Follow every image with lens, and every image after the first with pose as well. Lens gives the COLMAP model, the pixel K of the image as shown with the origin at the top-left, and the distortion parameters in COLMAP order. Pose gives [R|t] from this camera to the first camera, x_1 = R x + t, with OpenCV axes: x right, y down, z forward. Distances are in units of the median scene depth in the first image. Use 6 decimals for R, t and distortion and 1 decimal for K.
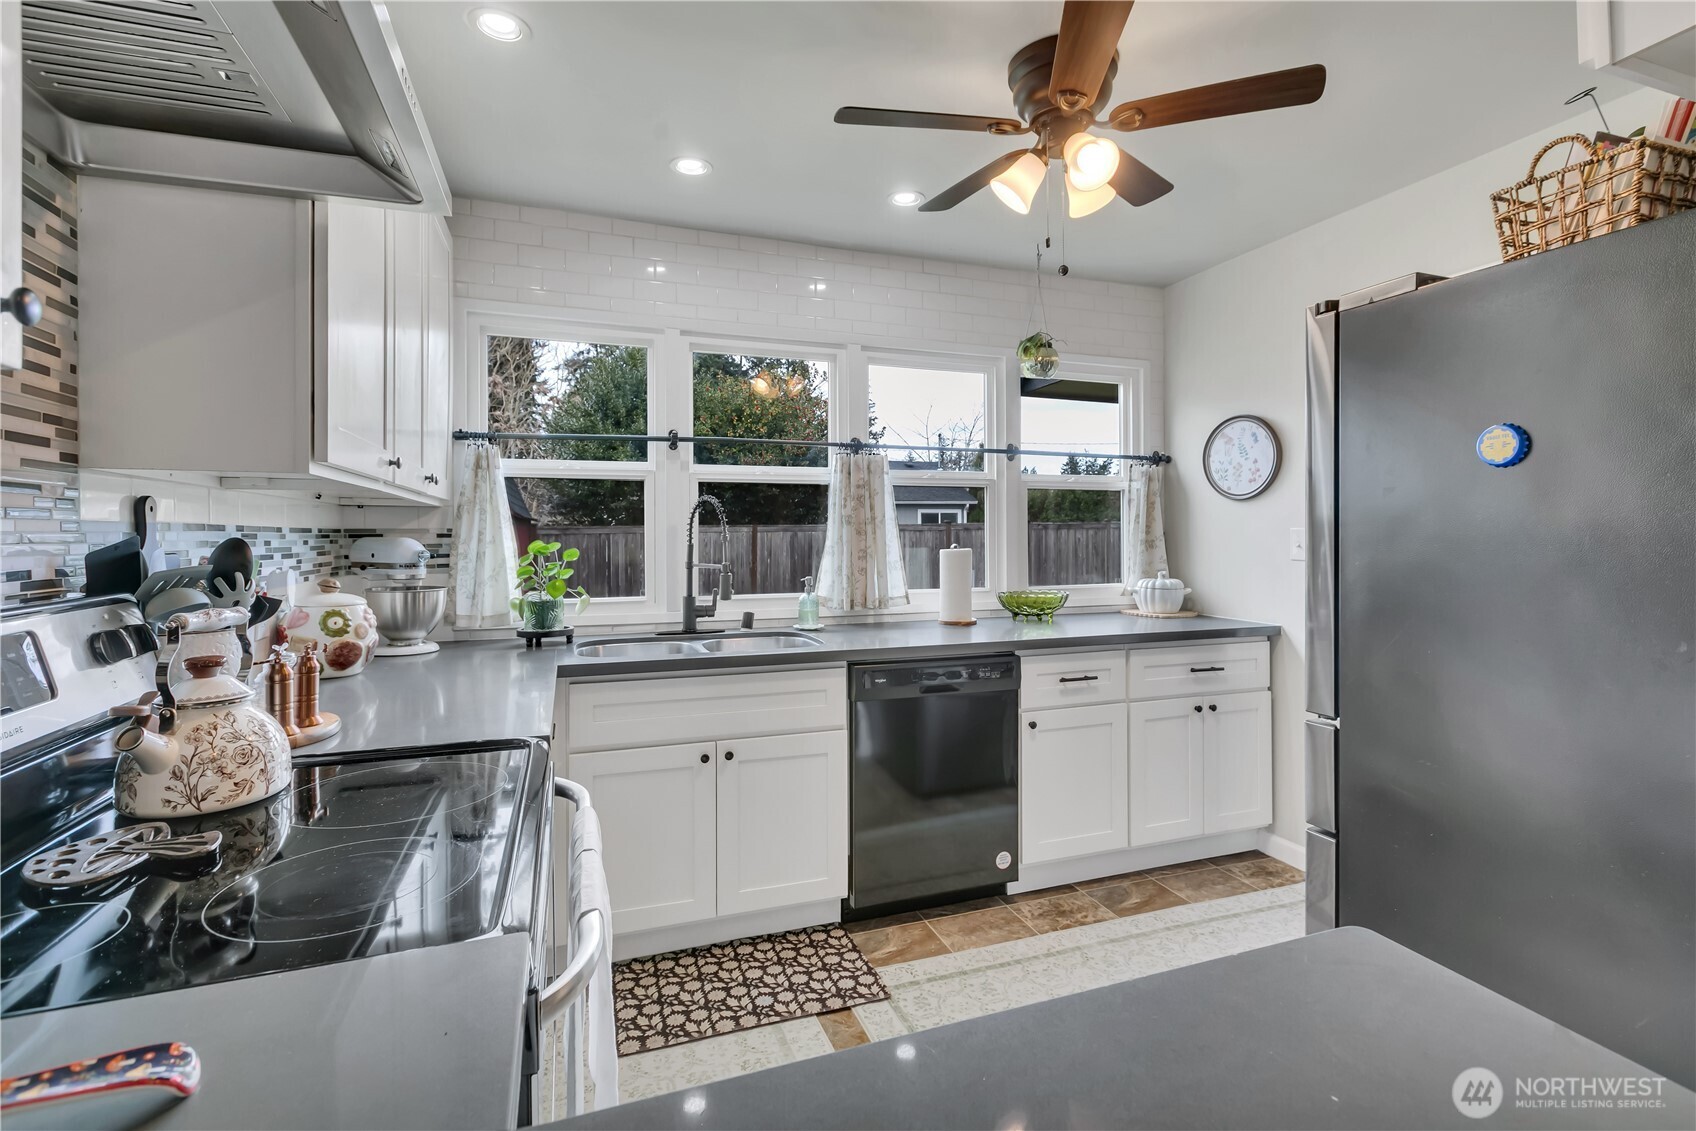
lens RADIAL K [[801.6, 0, 856.6], [0, 801.6, 528.5], [0, 0, 1]] dist [0.001480, 0.000764]
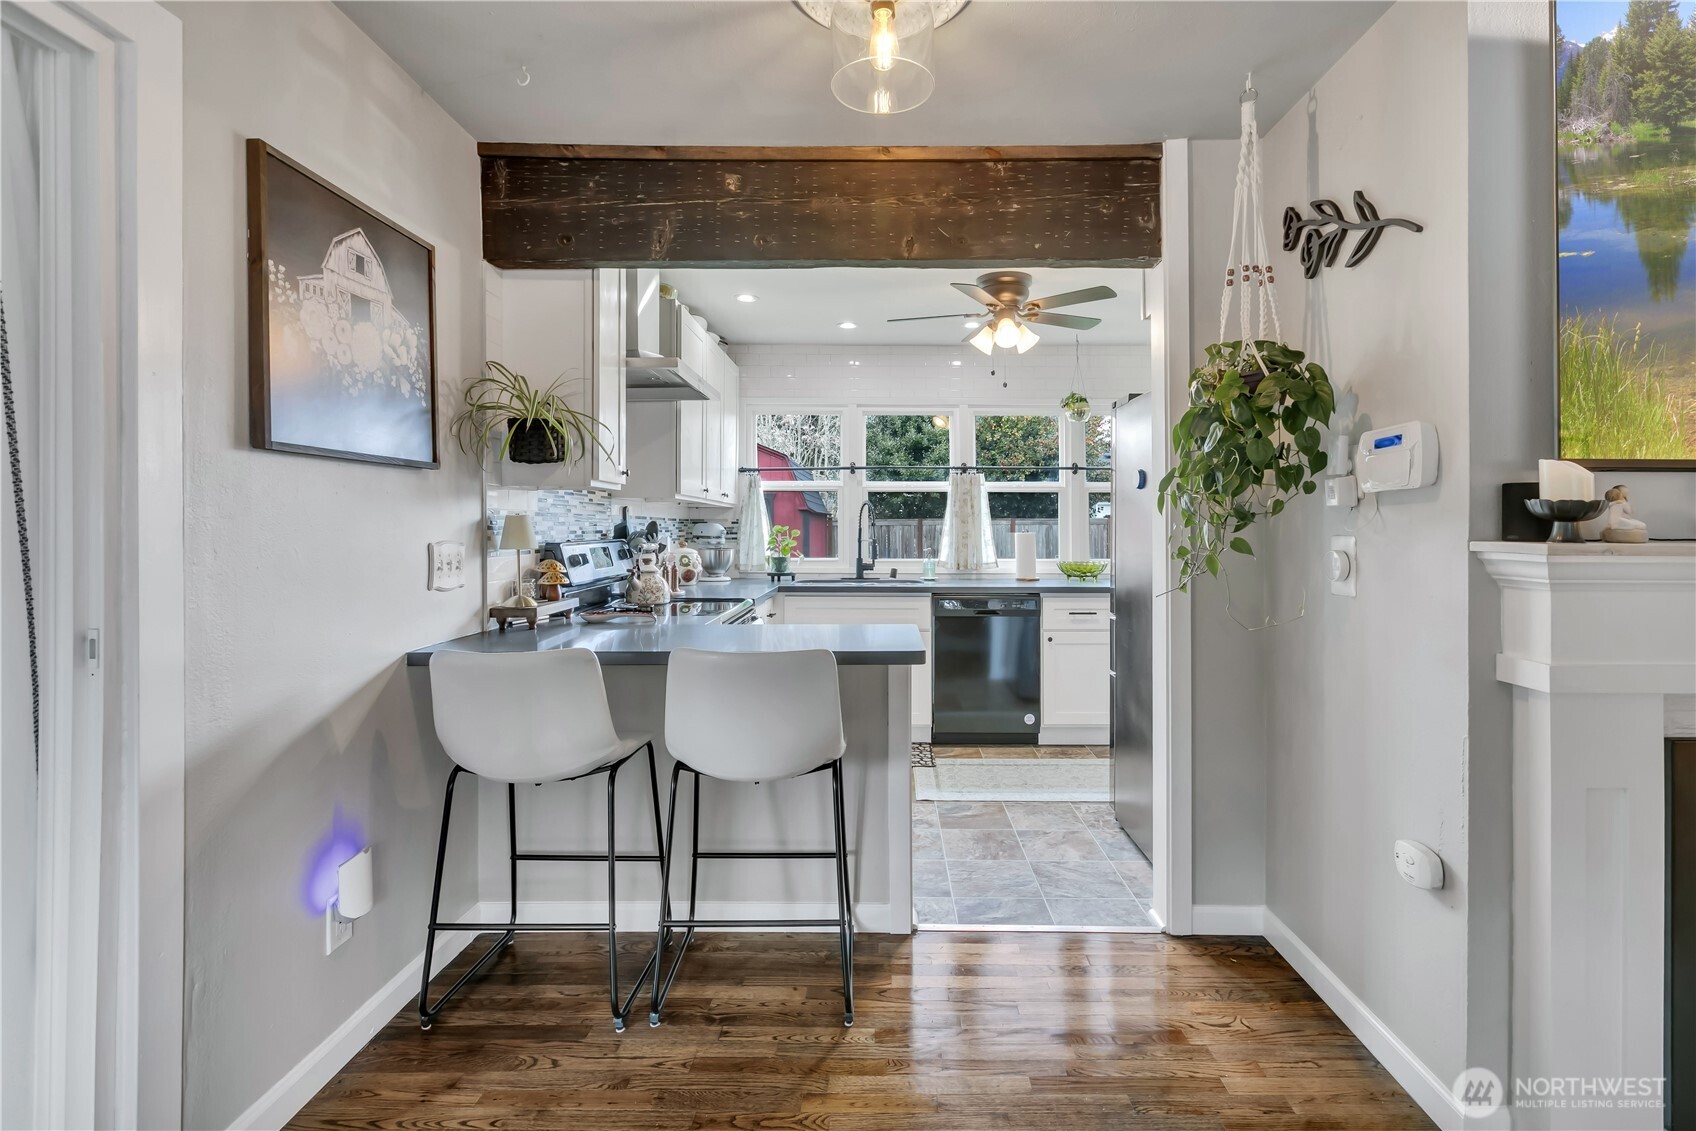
lens RADIAL K [[801.6, 0, 856.6], [0, 801.6, 528.5], [0, 0, 1]] dist [0.001480, 0.000764]
pose [[0.929757, 0.004693, -0.368145, 0.491848], [-0.001870, 0.999966, 0.008025, 0.007154], [0.368170, -0.006773, 0.929734, -0.718550]]
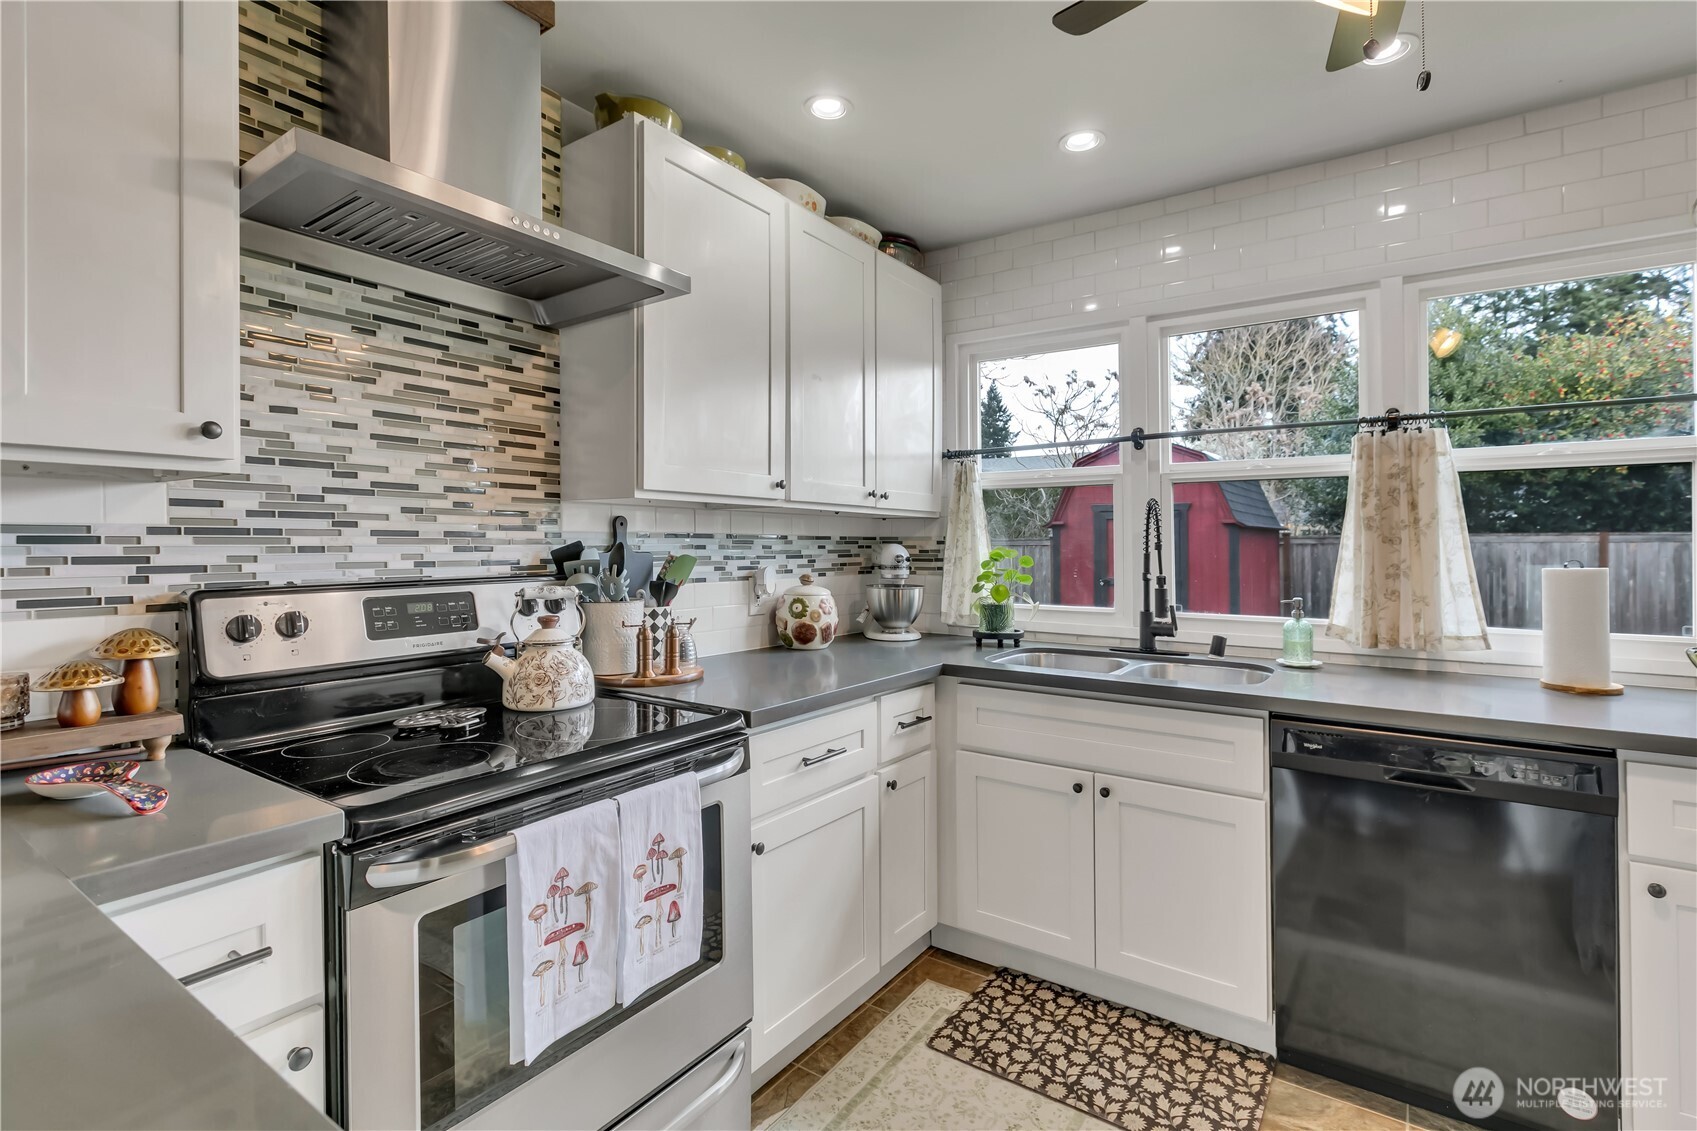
lens RADIAL K [[785.2, 0, 864.3], [0, 785.2, 537.1], [0, 0, 1]] dist [0.002431, -0.000406]
pose [[0.583078, -0.002662, -0.812412, 0.370016], [0.001830, 0.999996, -0.001963, 0.003135], [0.812414, -0.000342, 0.583080, 0.264975]]
